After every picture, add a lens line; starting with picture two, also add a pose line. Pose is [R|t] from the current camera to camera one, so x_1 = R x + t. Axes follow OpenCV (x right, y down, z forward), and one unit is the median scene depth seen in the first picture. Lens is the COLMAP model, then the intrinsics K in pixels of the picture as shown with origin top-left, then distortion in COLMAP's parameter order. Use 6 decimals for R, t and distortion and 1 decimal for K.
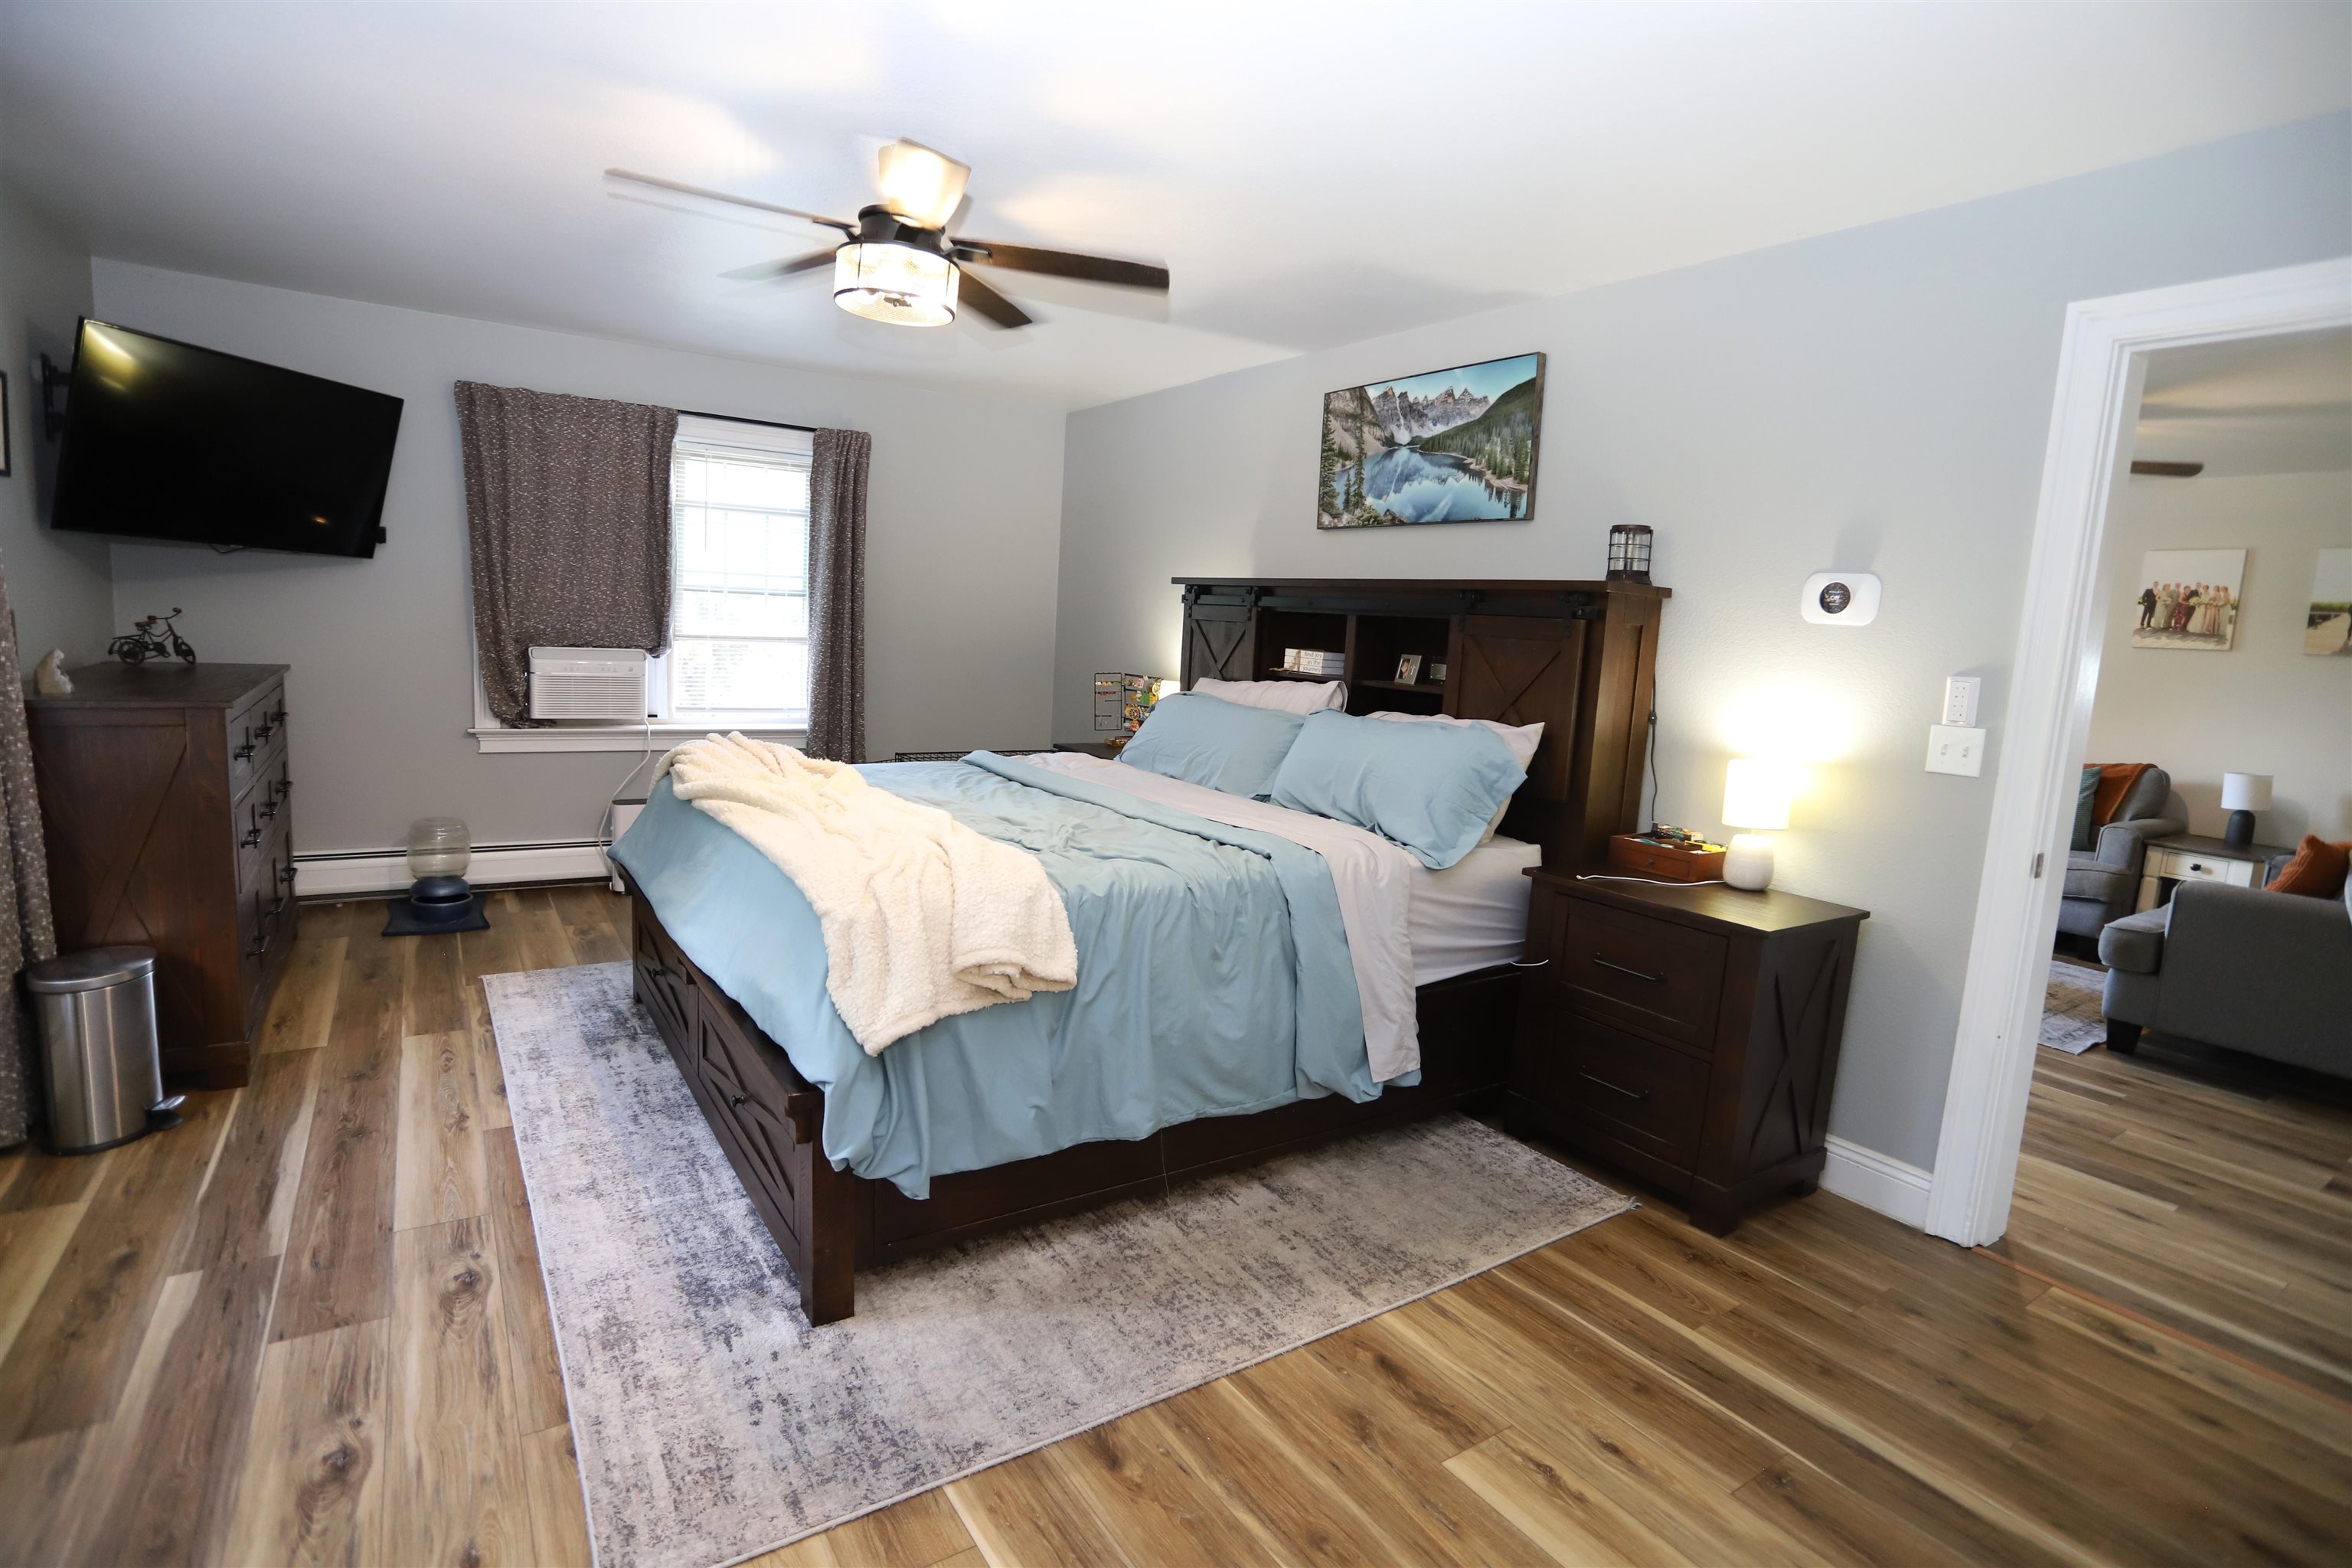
lens RADIAL K [[1155.1, 0, 1174.8], [0, 1155.1, 778.7], [0, 0, 1]] dist [-0.059438, 0.026980]
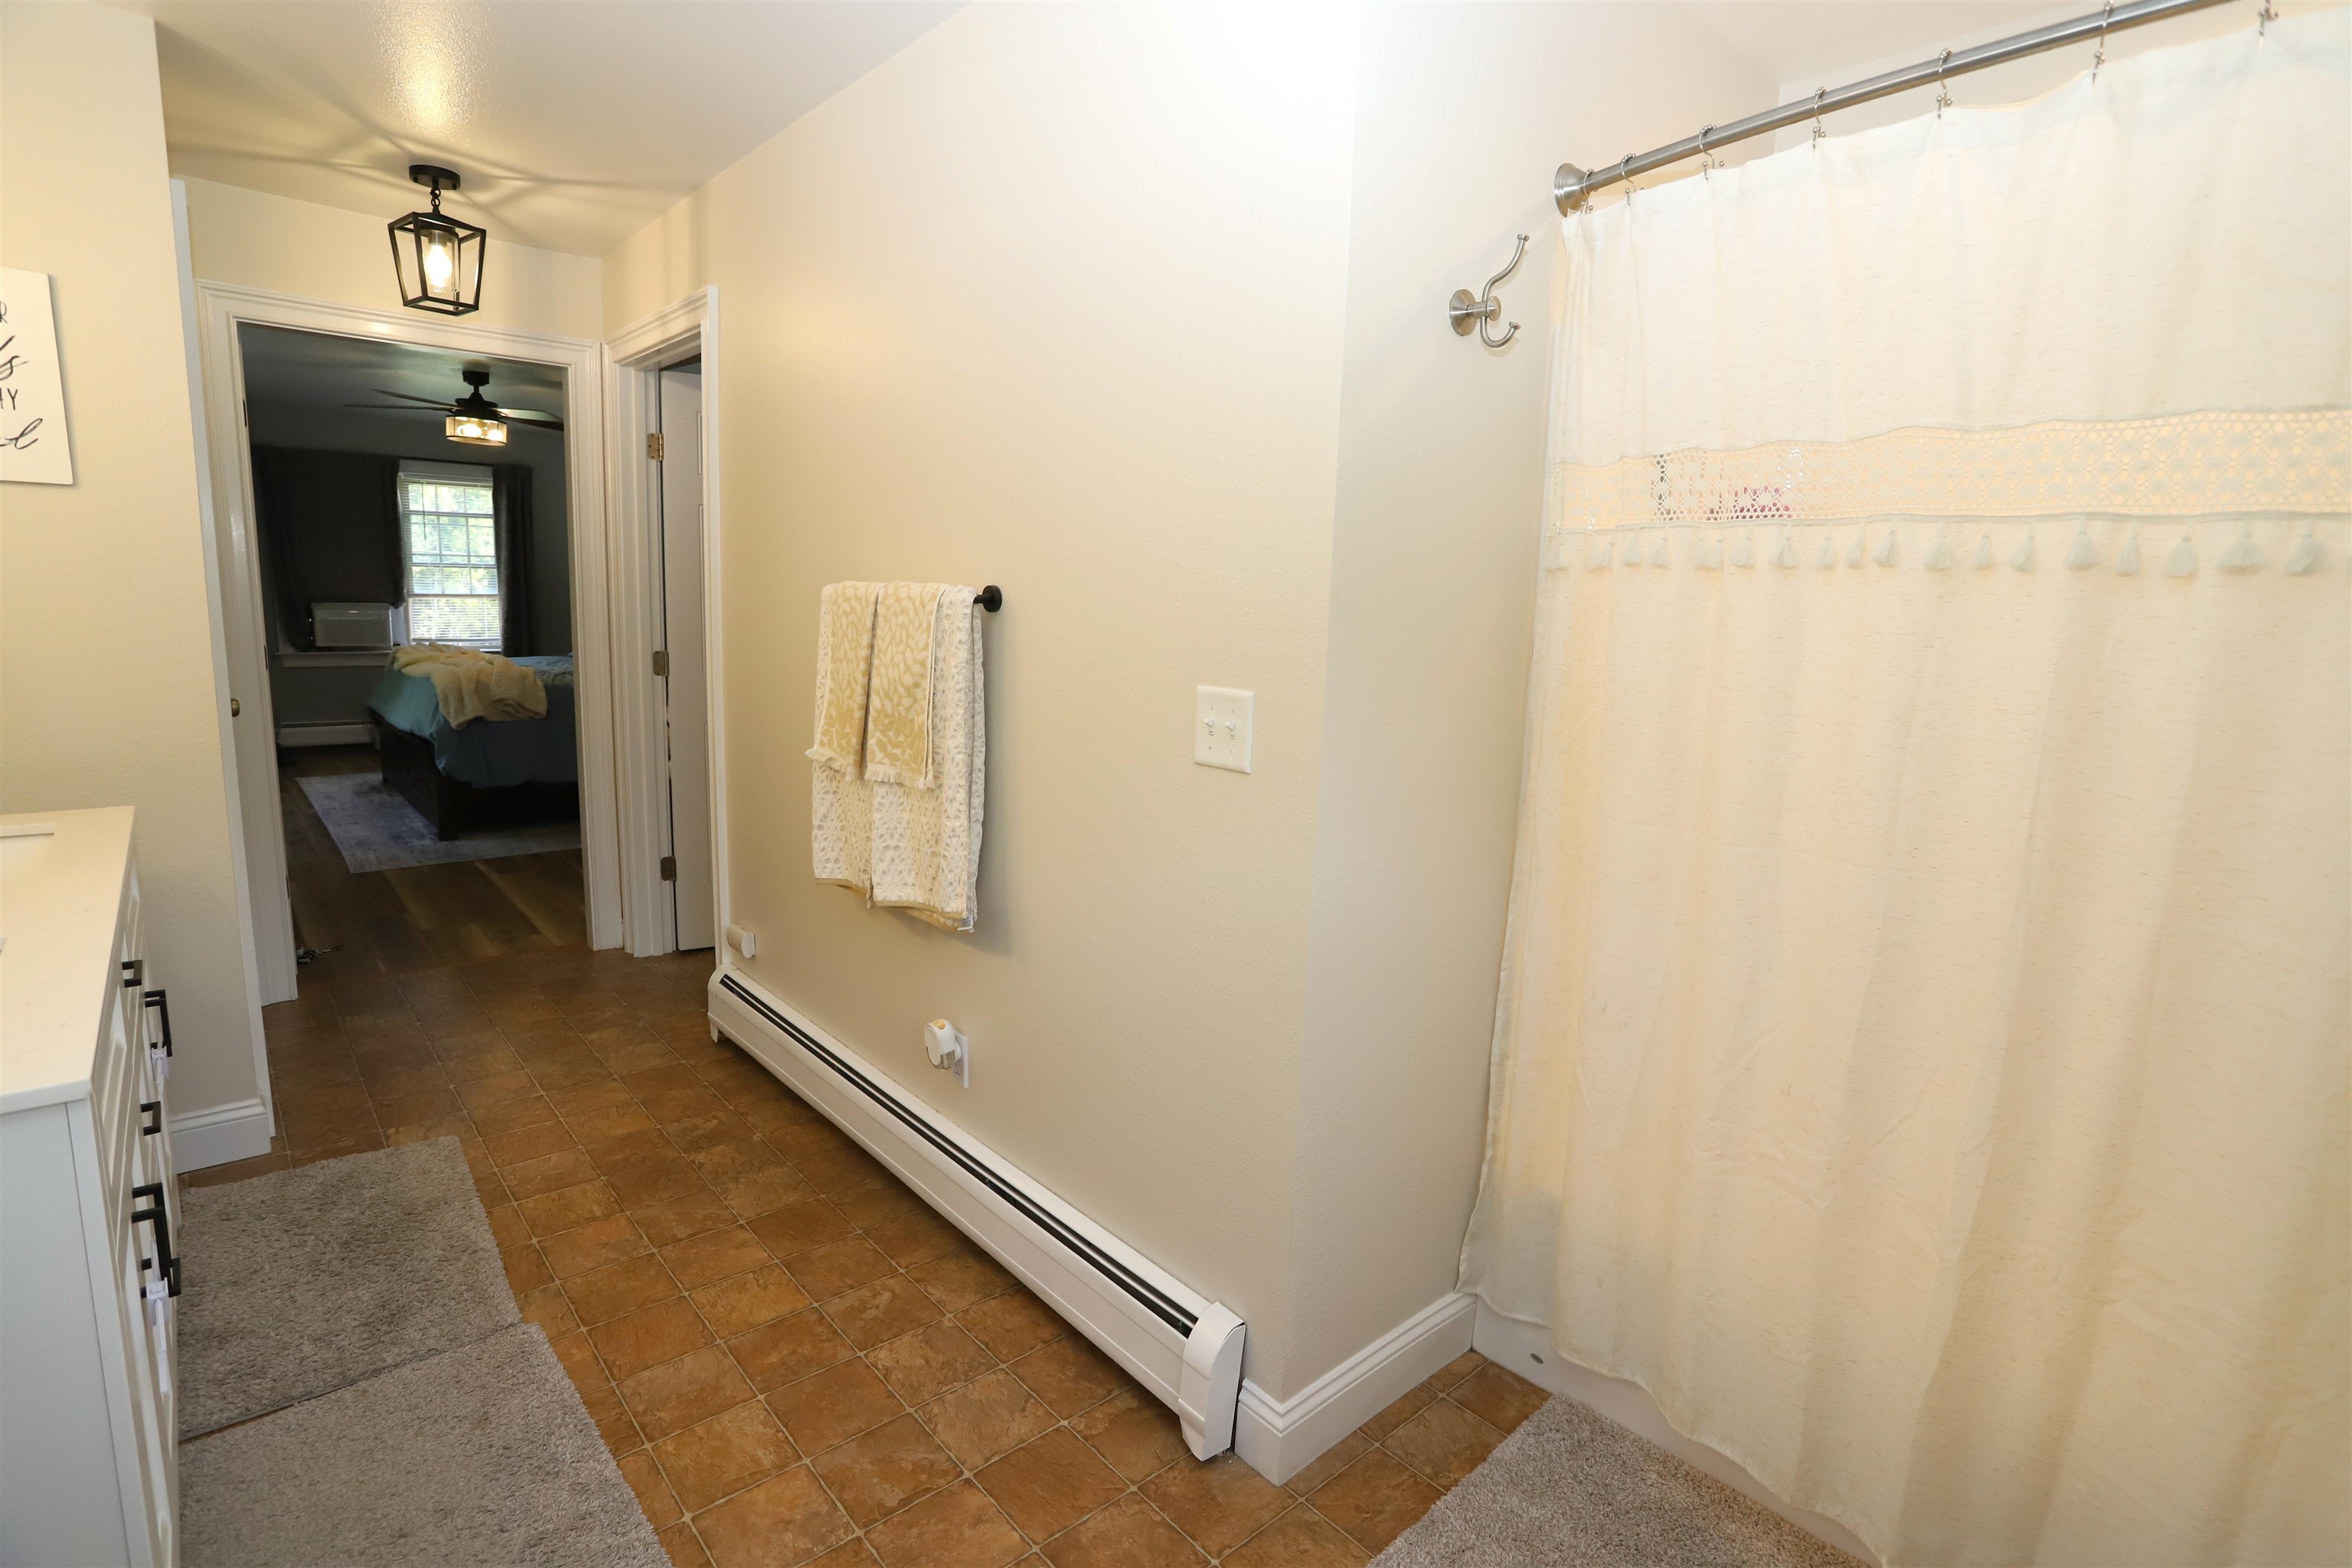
lens RADIAL K [[1155.1, 0, 1169.7], [0, 1155.1, 791.0], [0, 0, 1]] dist [-0.059438, 0.026980]
pose [[0.990915, -0.043397, 0.127294, 0.423150], [0.039236, 0.998616, 0.035014, 0.142442], [-0.128638, -0.029701, 0.991247, -0.746766]]
